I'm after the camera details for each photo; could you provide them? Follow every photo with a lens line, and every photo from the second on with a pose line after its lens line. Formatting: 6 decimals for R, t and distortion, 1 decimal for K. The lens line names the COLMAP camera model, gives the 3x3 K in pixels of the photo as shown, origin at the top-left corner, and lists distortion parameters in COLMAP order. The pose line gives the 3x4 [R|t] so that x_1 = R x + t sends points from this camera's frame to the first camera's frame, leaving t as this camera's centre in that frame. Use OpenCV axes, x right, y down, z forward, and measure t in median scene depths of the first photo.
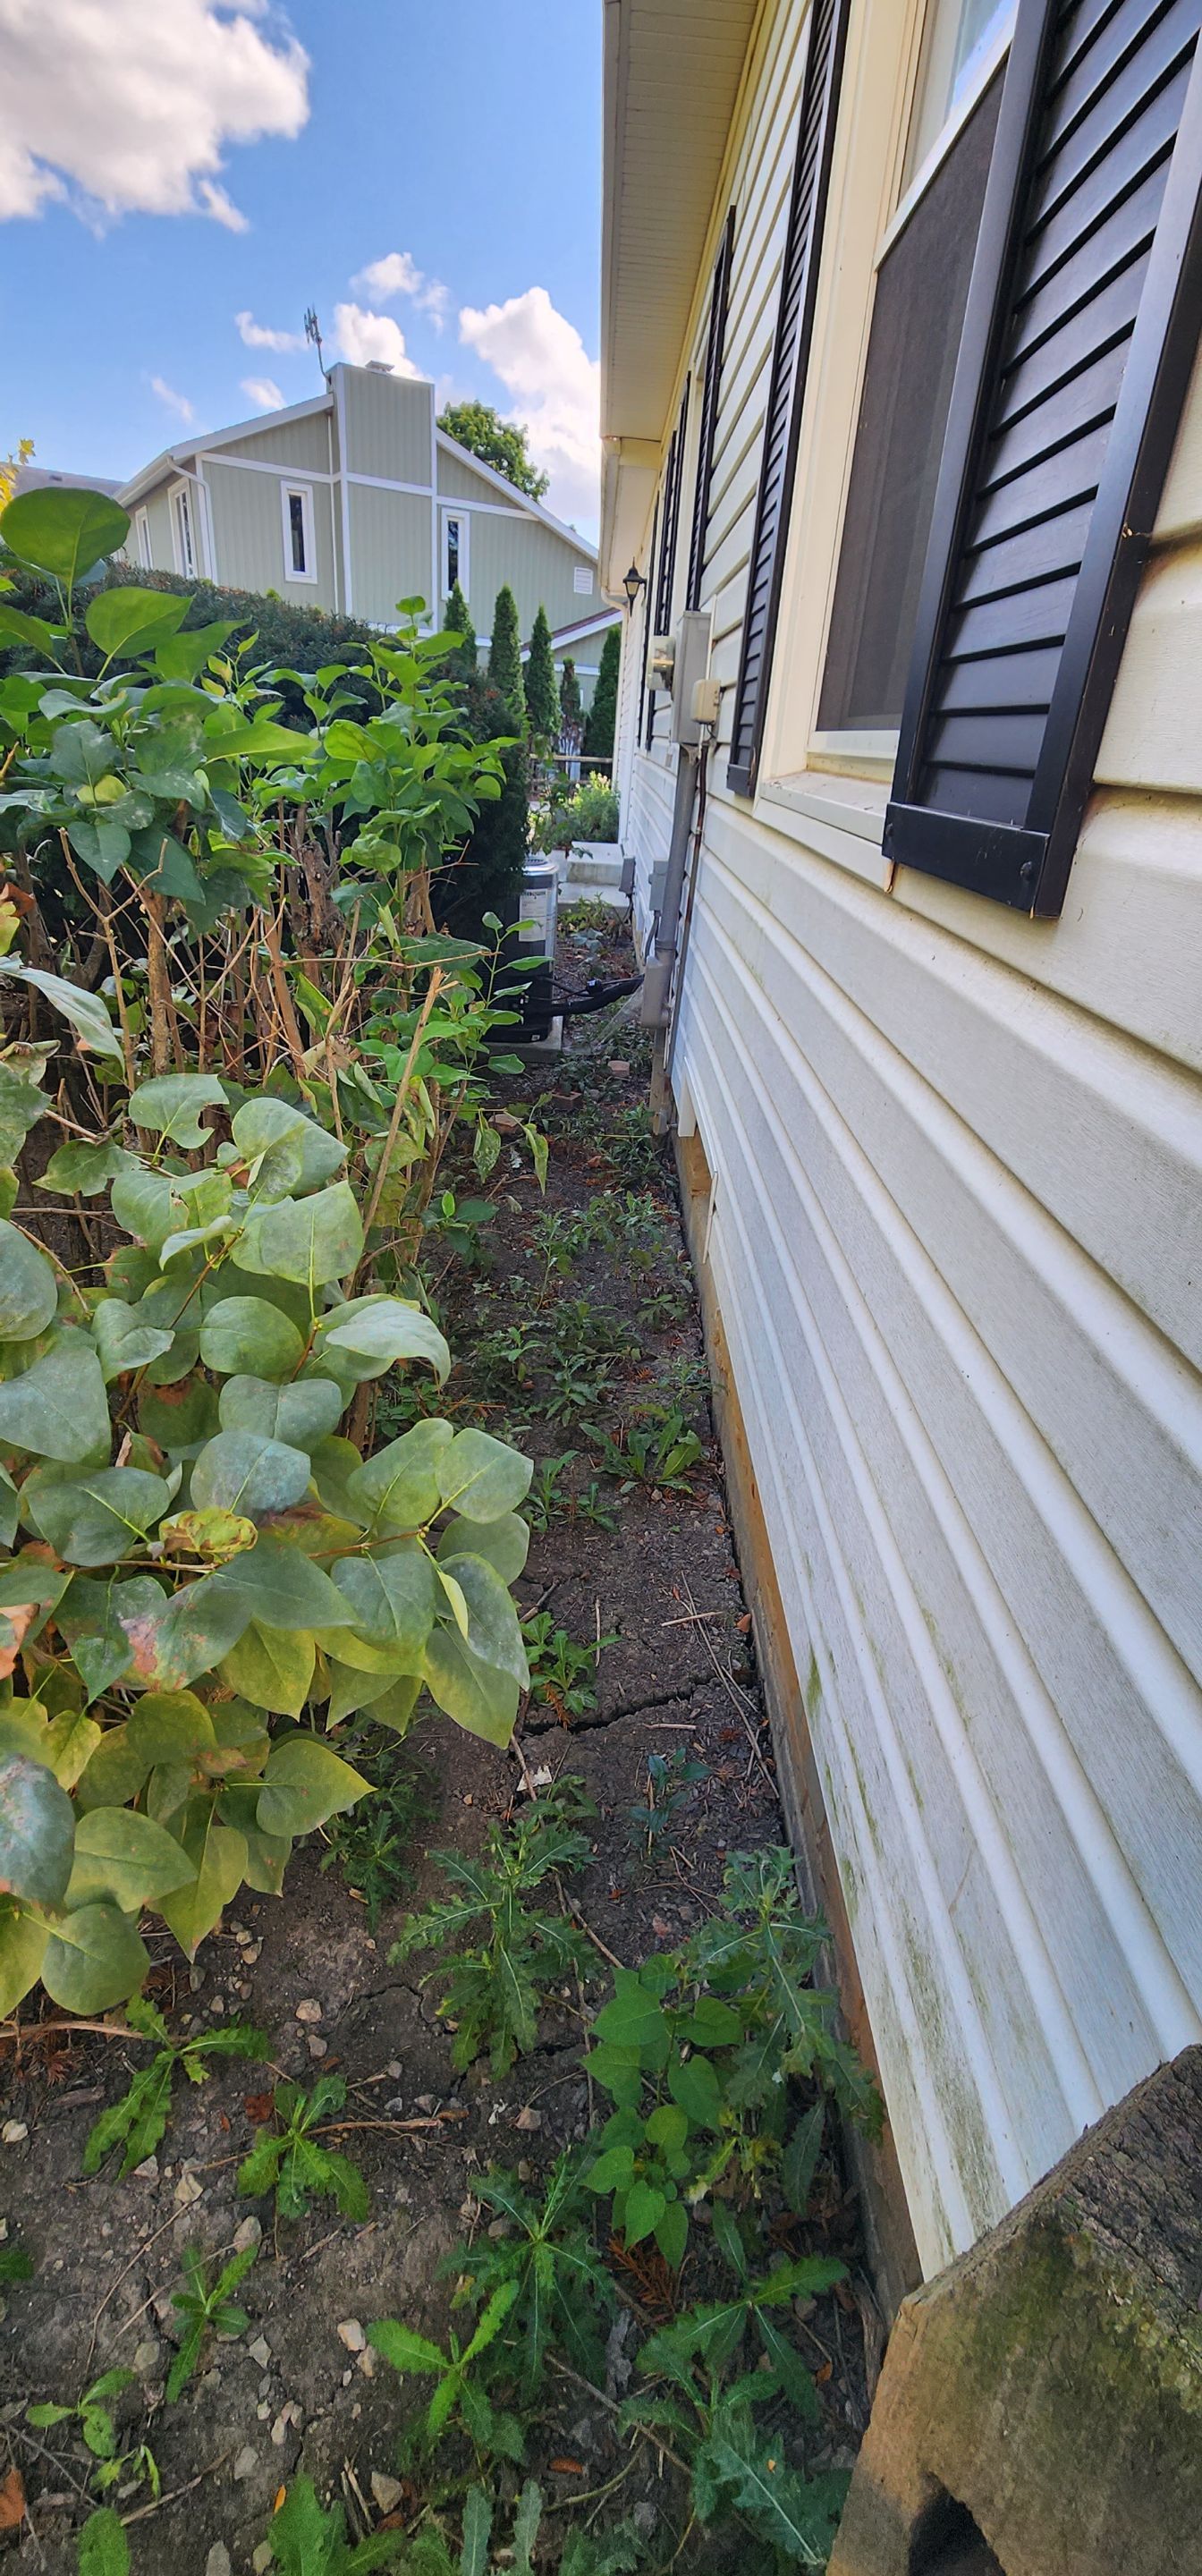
lens RADIAL K [[1053.0, 0, 605.9], [0, 1053.0, 1277.2], [0, 0, 1]] dist [-0.003689, -0.002299]
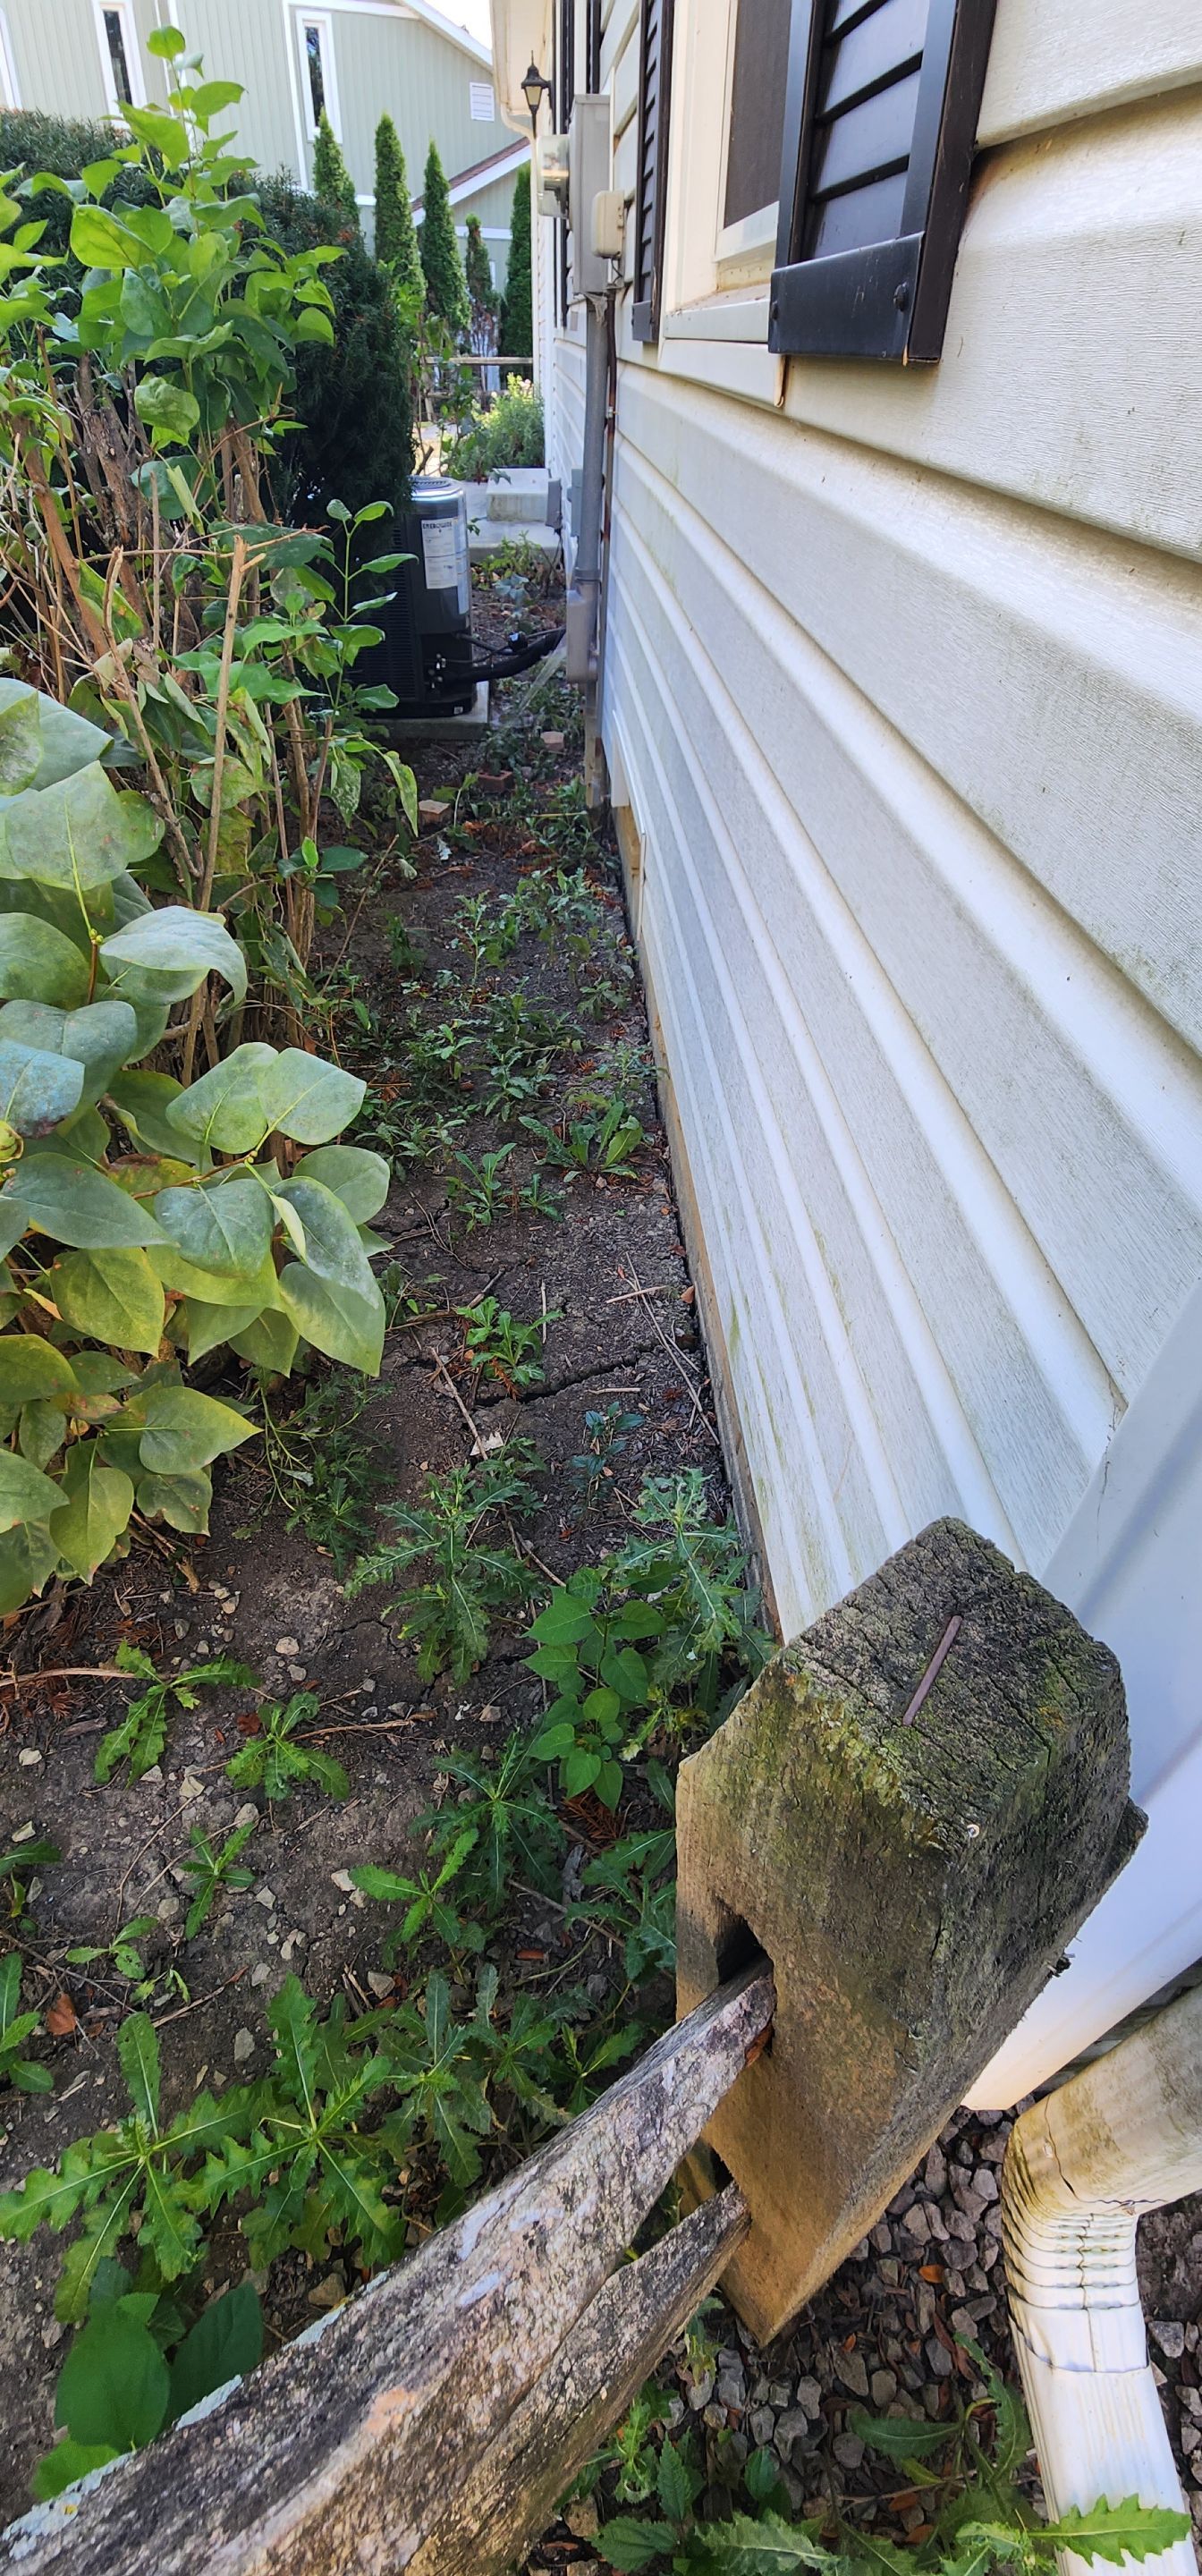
lens RADIAL K [[1053.0, 0, 602.5], [0, 1053.0, 1273.0], [0, 0, 1]] dist [-0.003689, -0.002299]
pose [[0.997436, -0.071103, 0.008063, 0.080132], [0.066648, 0.964088, 0.257084, 0.074810], [-0.026053, -0.255887, 0.966355, 0.033091]]
